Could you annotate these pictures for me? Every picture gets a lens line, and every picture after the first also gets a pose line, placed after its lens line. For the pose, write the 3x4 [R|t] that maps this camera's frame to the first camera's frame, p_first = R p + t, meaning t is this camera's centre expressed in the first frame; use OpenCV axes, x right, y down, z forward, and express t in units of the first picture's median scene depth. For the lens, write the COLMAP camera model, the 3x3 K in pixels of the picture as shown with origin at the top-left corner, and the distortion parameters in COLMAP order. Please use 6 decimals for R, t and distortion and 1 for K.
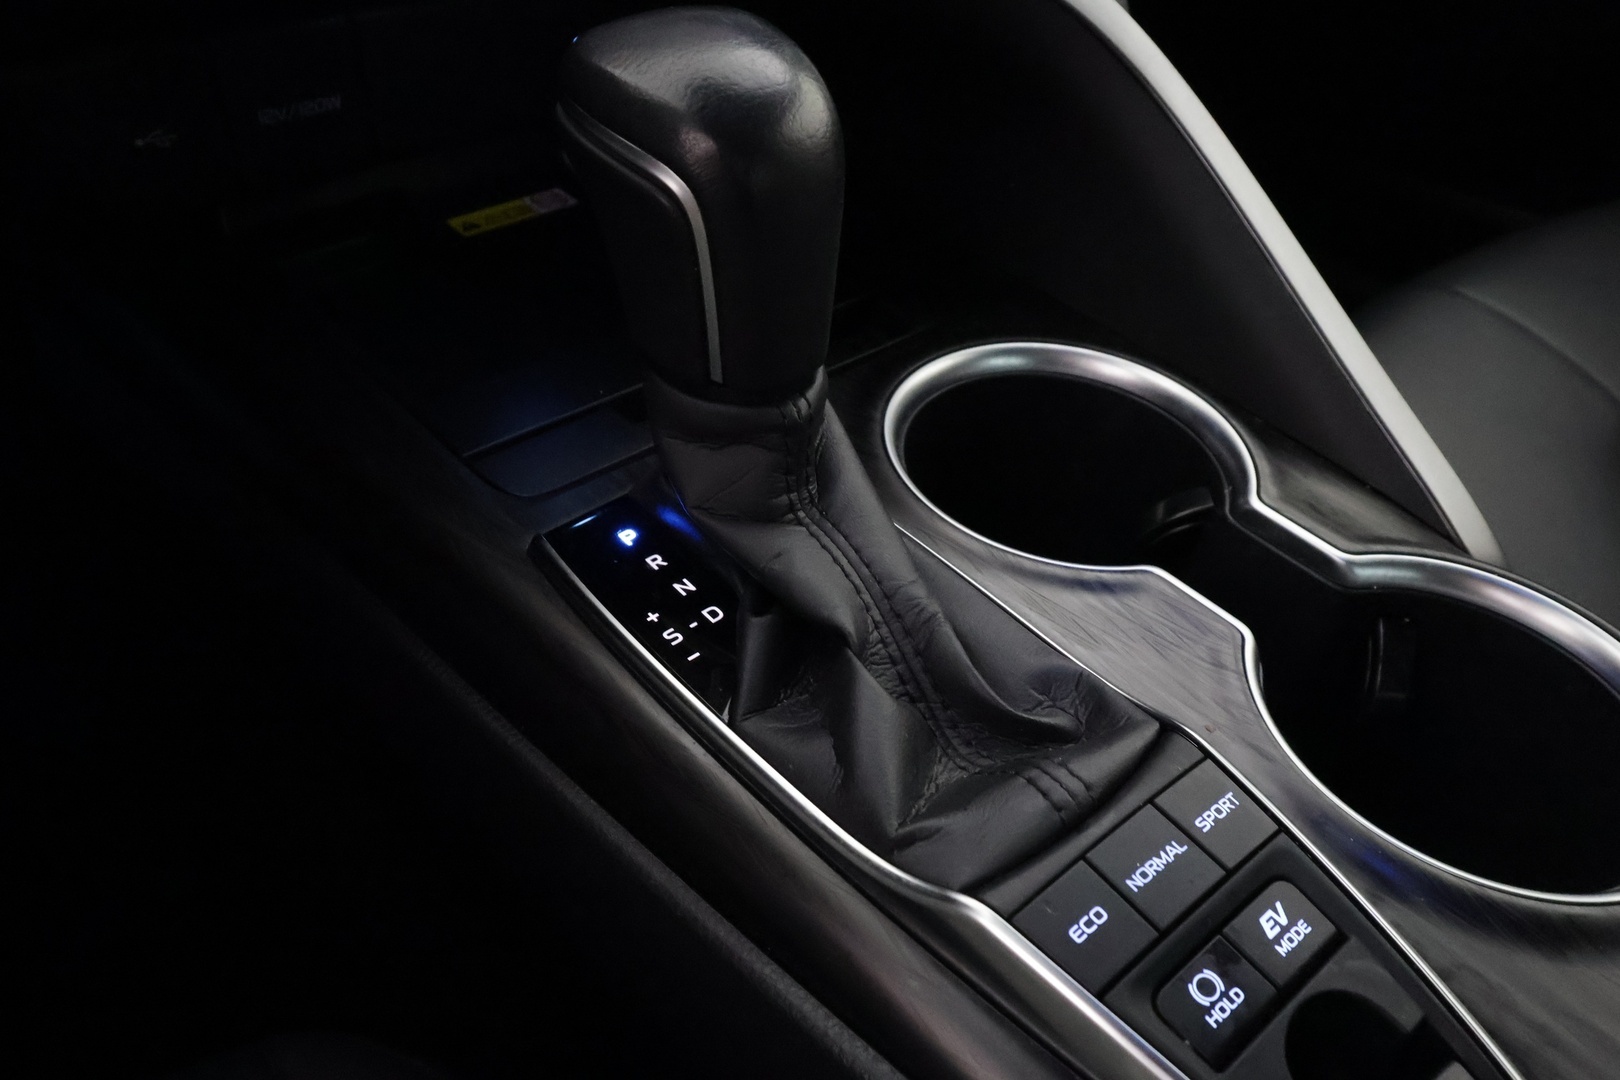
lens RADIAL K [[1269.4, 0, 801.6], [0, 1269.4, 548.2], [0, 0, 1]] dist [0.012092, 0.005696]
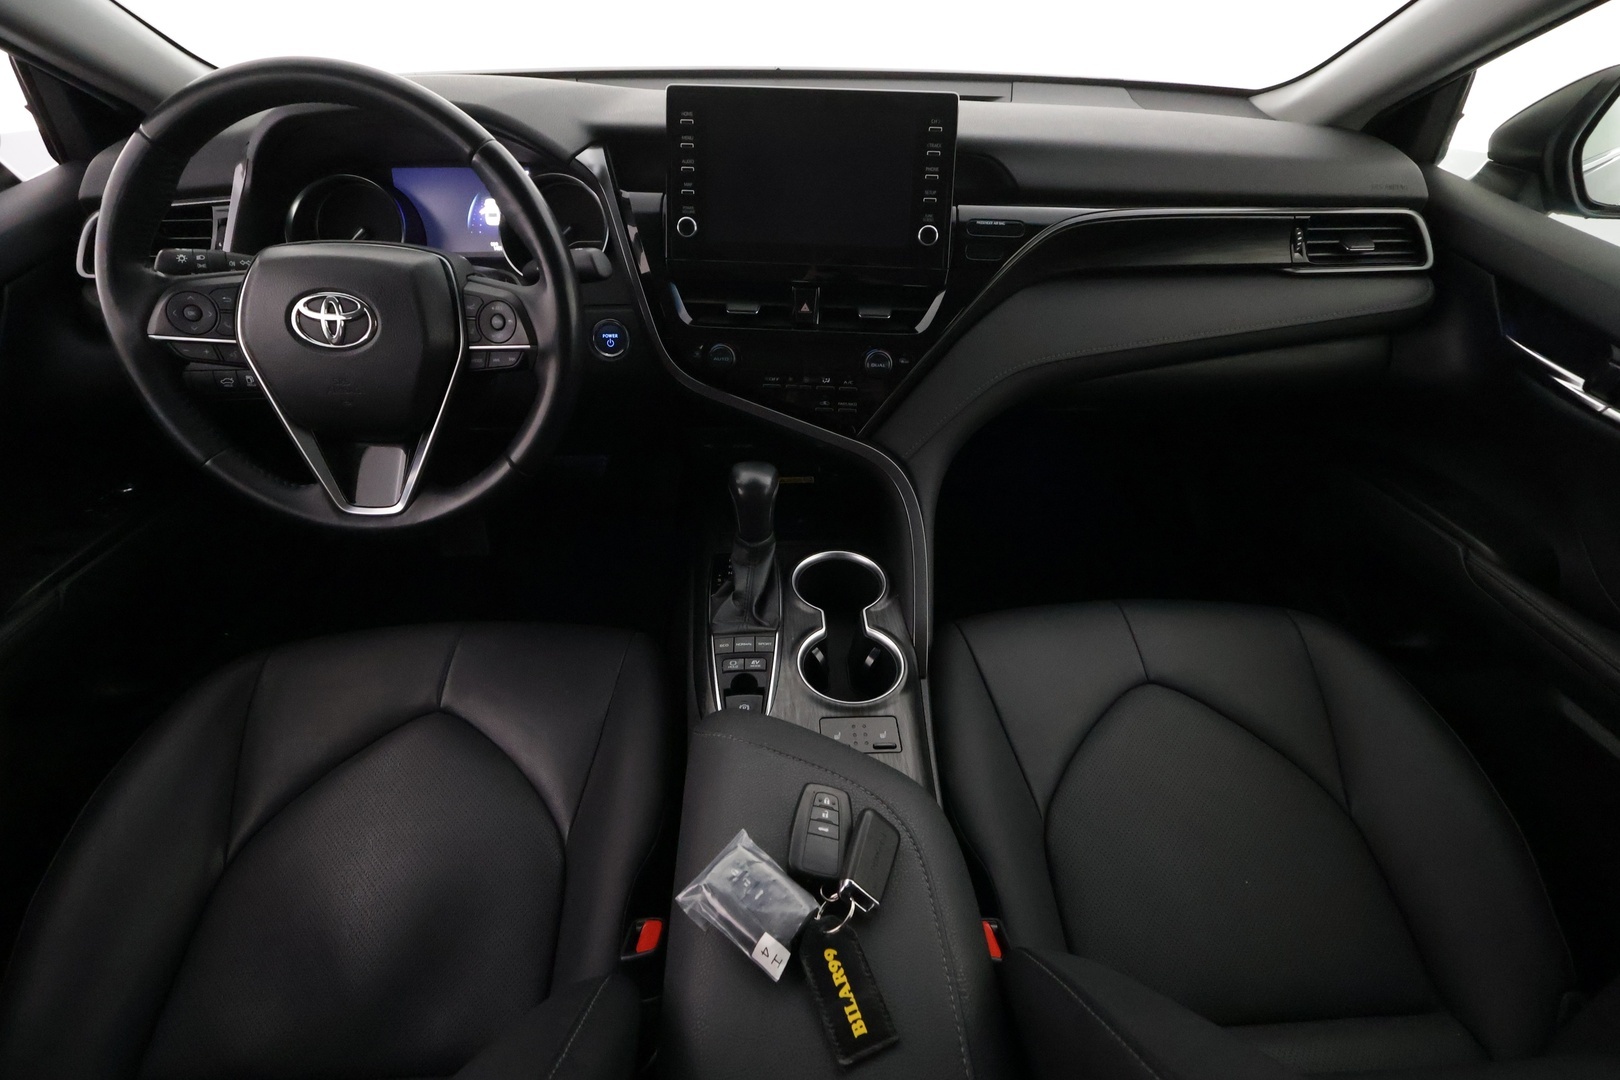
lens RADIAL K [[742.9, 0, 805.4], [0, 742.9, 538.6], [0, 0, 1]] dist [-0.002263, 0.000824]
pose [[0.791338, 0.327656, -0.516164, 1.488932], [-0.374025, 0.927294, 0.015215, -0.230496], [0.483621, 0.181018, 0.856355, -1.226345]]
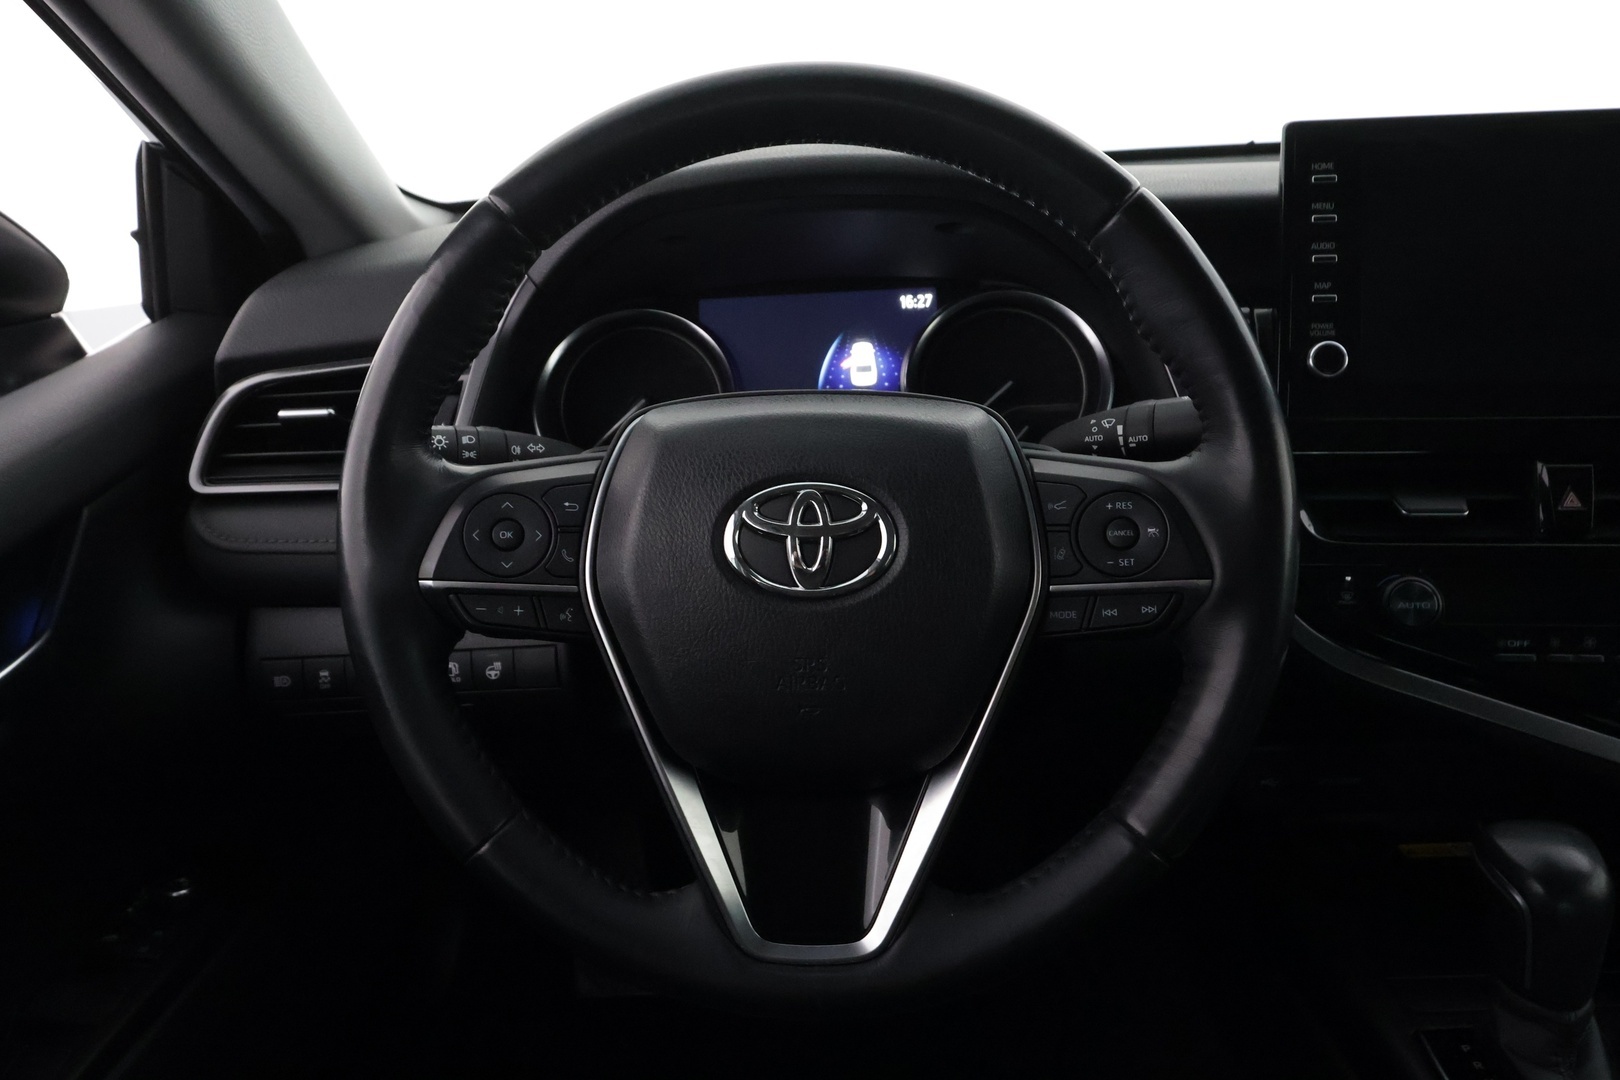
lens RADIAL K [[1188.0, 0, 805.4], [0, 1188.0, 535.3], [0, 0, 1]] dist [0.000474, -0.013604]
pose [[0.744378, 0.125282, -0.655900, 0.223360], [-0.366230, 0.897931, -0.244121, 0.106667], [0.558369, 0.421929, 0.714283, -1.326302]]
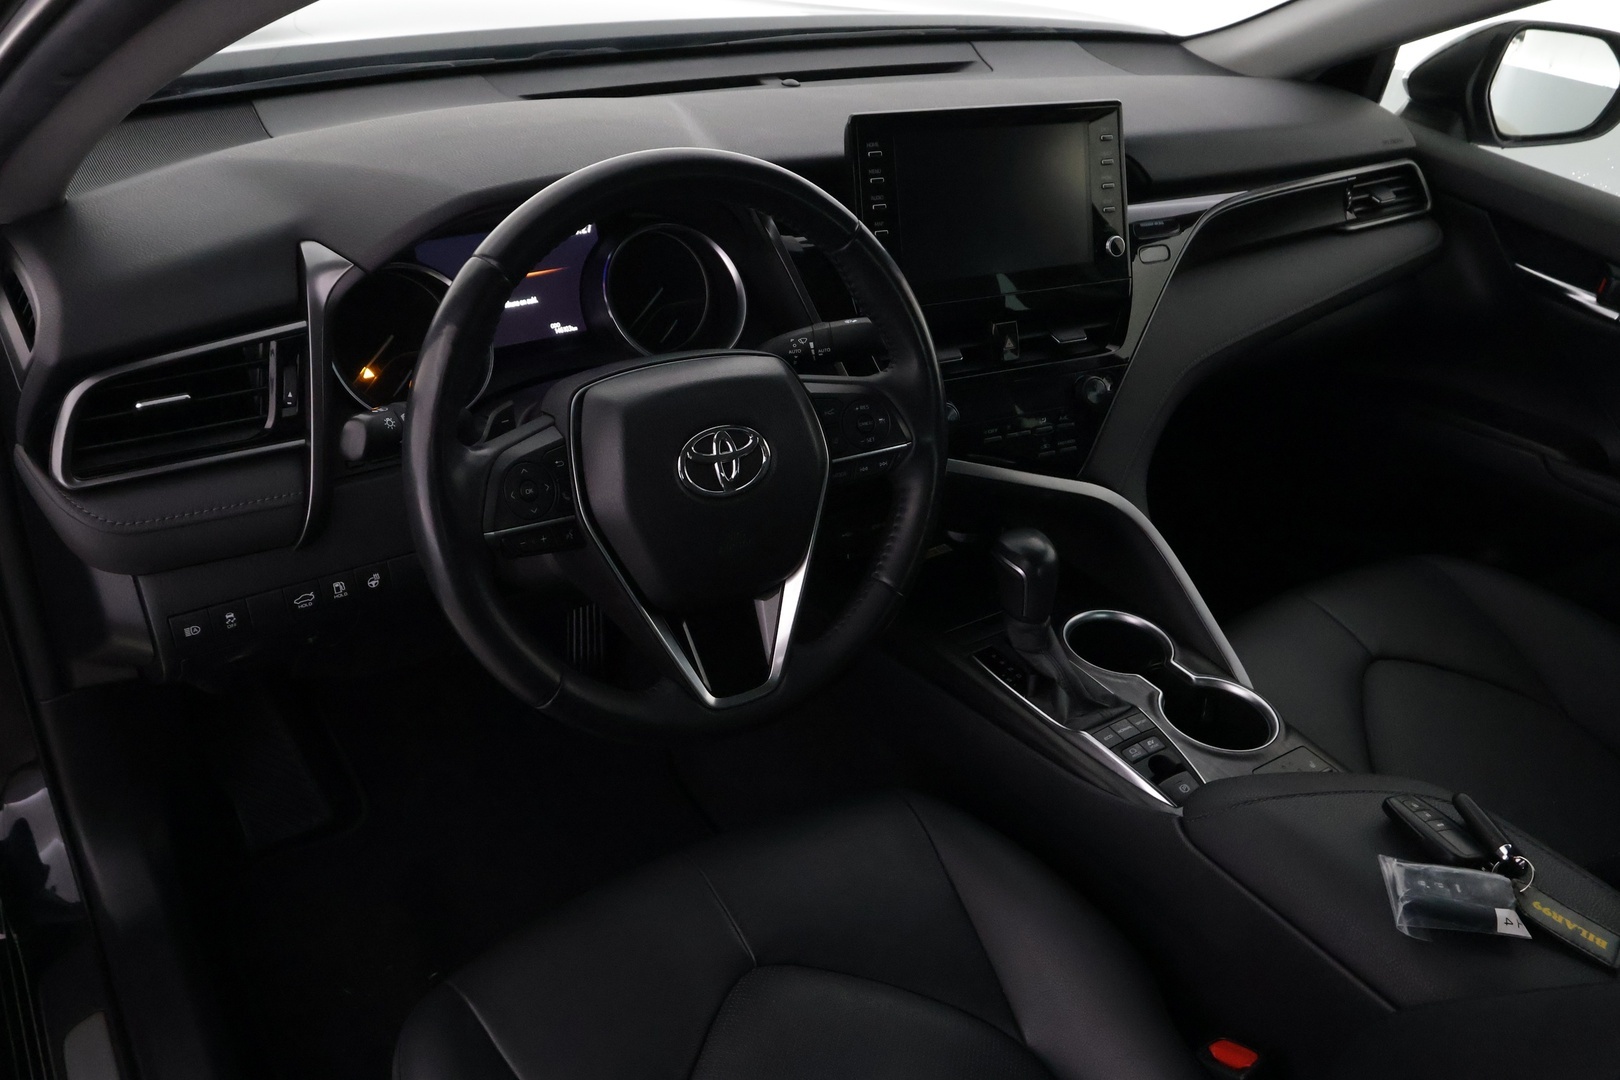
lens RADIAL K [[1269.4, 0, 811.1], [0, 1269.4, 537.7], [0, 0, 1]] dist [0.012092, 0.005696]
pose [[0.993048, 0.057463, -0.102734, -0.316067], [-0.075312, 0.980902, -0.179328, 0.369770], [0.090467, 0.185818, 0.978411, -2.846564]]
